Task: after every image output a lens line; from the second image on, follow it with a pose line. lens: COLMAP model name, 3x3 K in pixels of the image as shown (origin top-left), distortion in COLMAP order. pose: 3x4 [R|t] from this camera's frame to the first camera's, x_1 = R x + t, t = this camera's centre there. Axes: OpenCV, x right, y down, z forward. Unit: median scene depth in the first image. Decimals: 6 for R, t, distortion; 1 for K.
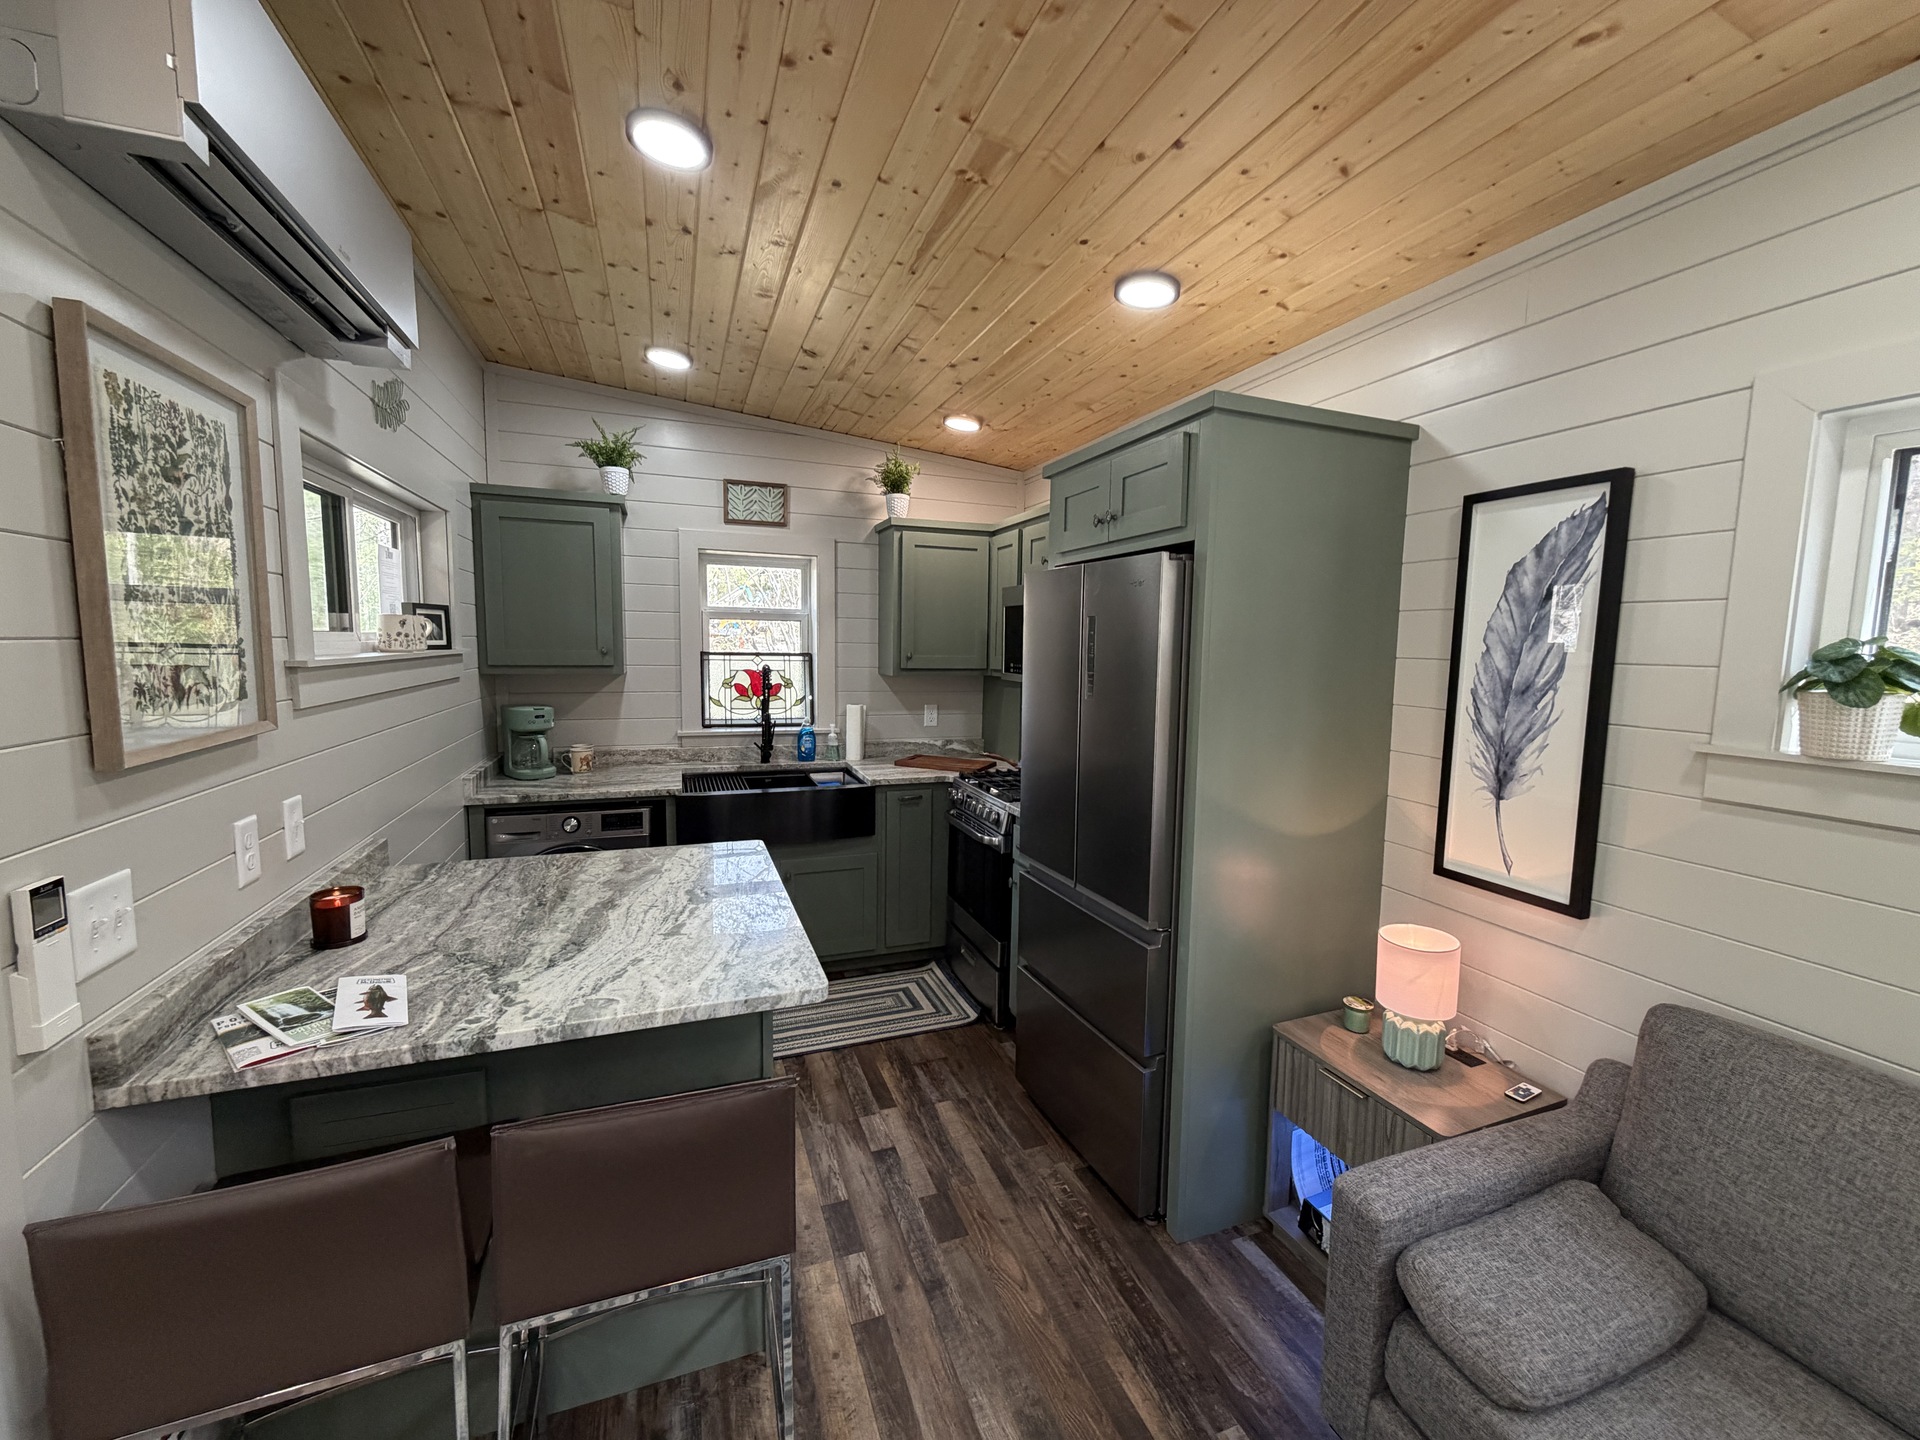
lens RADIAL K [[766.9, 0, 964.9], [0, 766.9, 718.4], [0, 0, 1]] dist [0.006416, -0.000373]
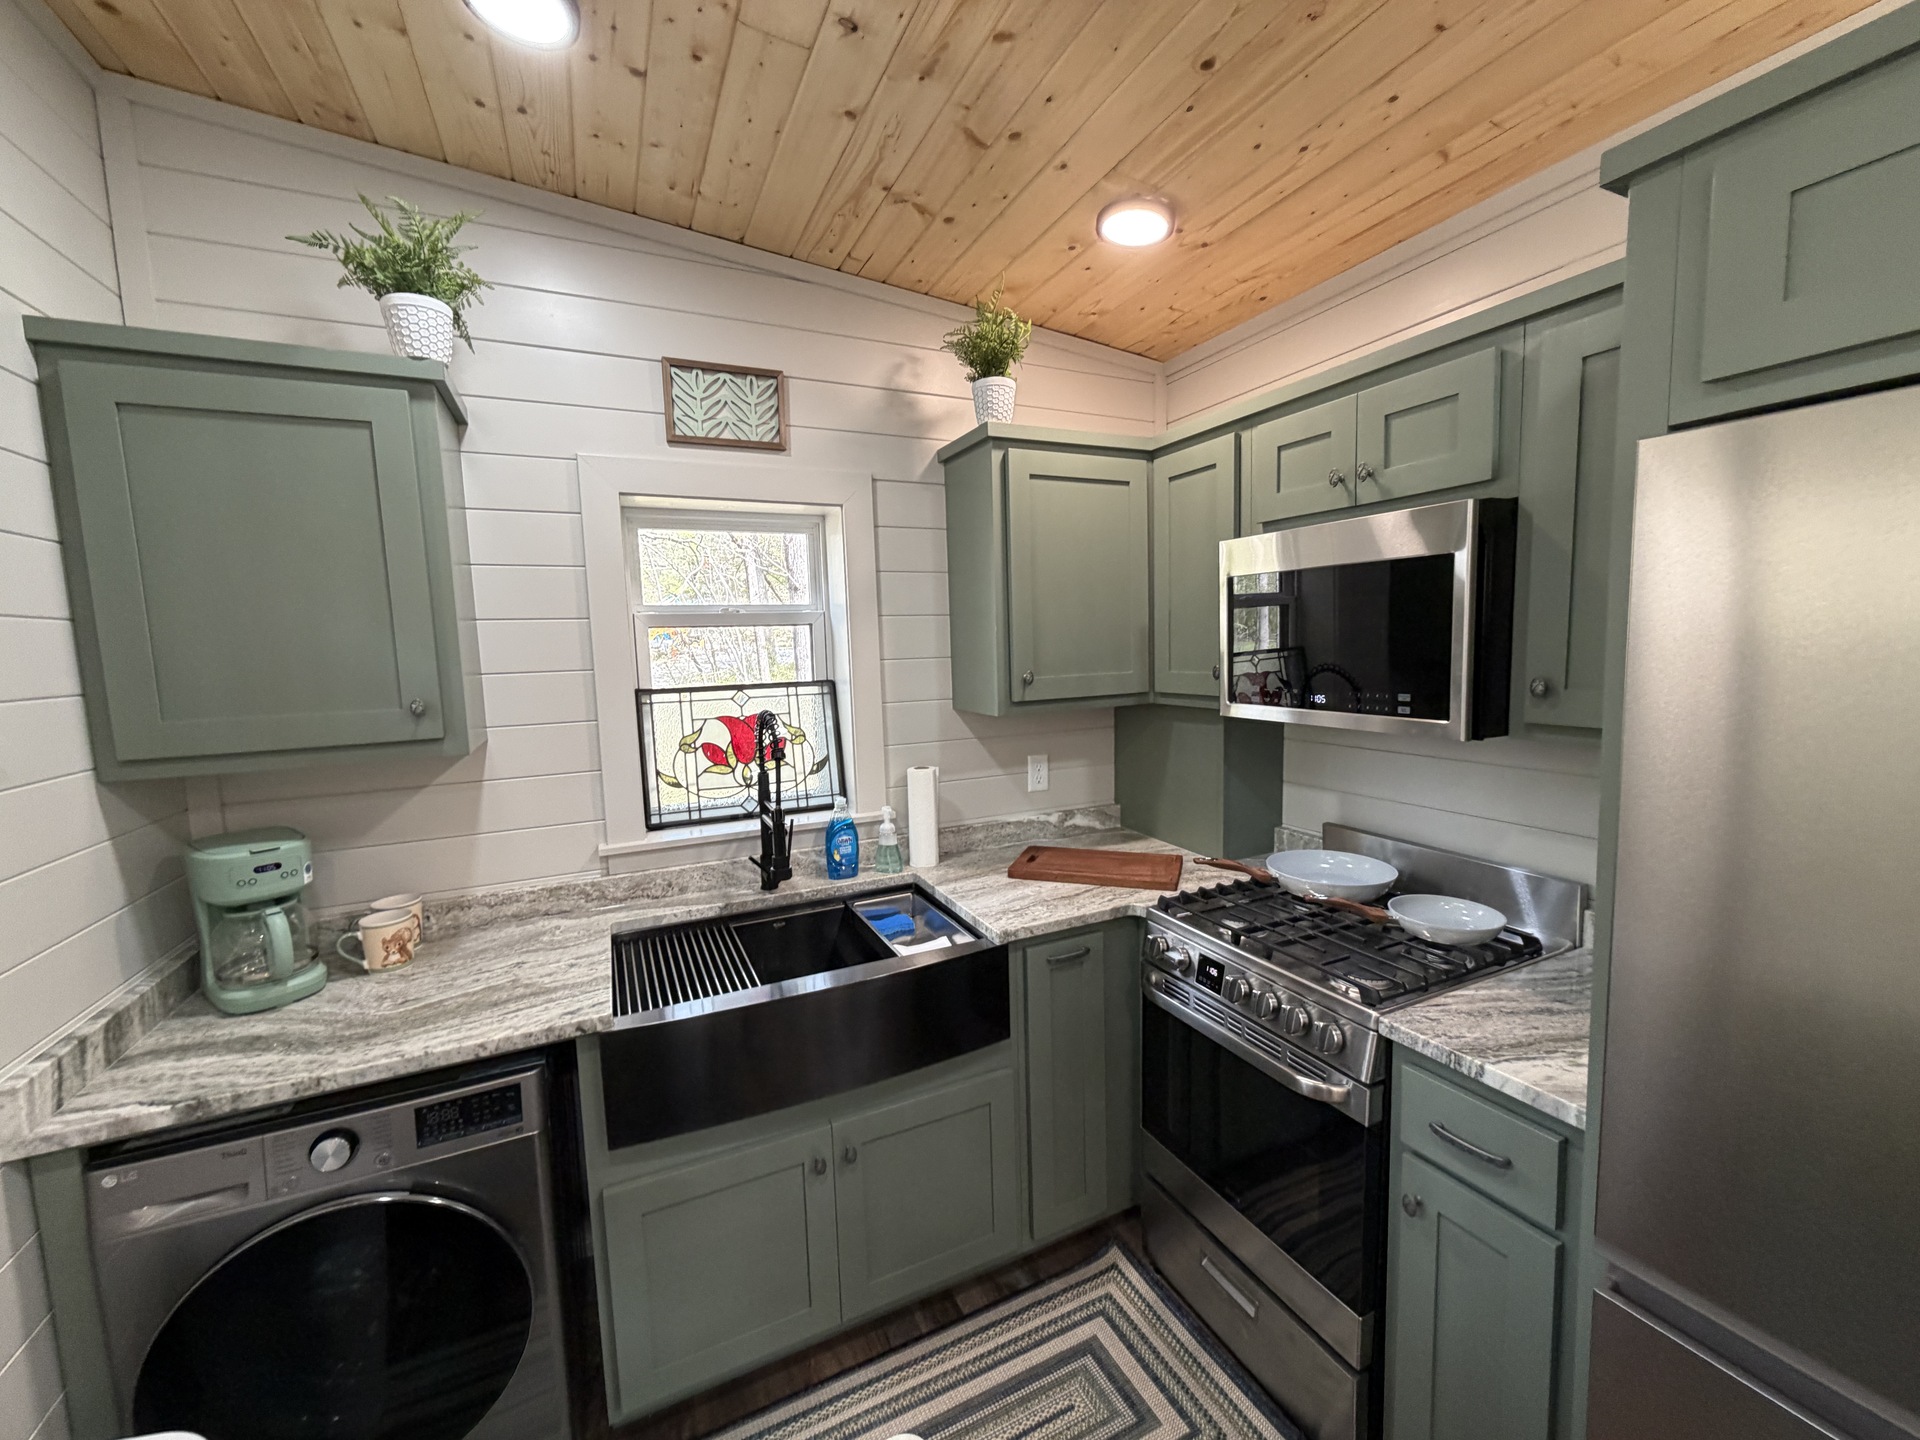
lens RADIAL K [[766.9, 0, 964.9], [0, 766.9, 718.4], [0, 0, 1]] dist [0.006416, -0.000373]
pose [[0.995677, -0.054729, 0.075044, -0.159188], [0.054375, 0.998498, 0.006762, -0.058958], [-0.075301, -0.002652, 0.997157, 0.455605]]
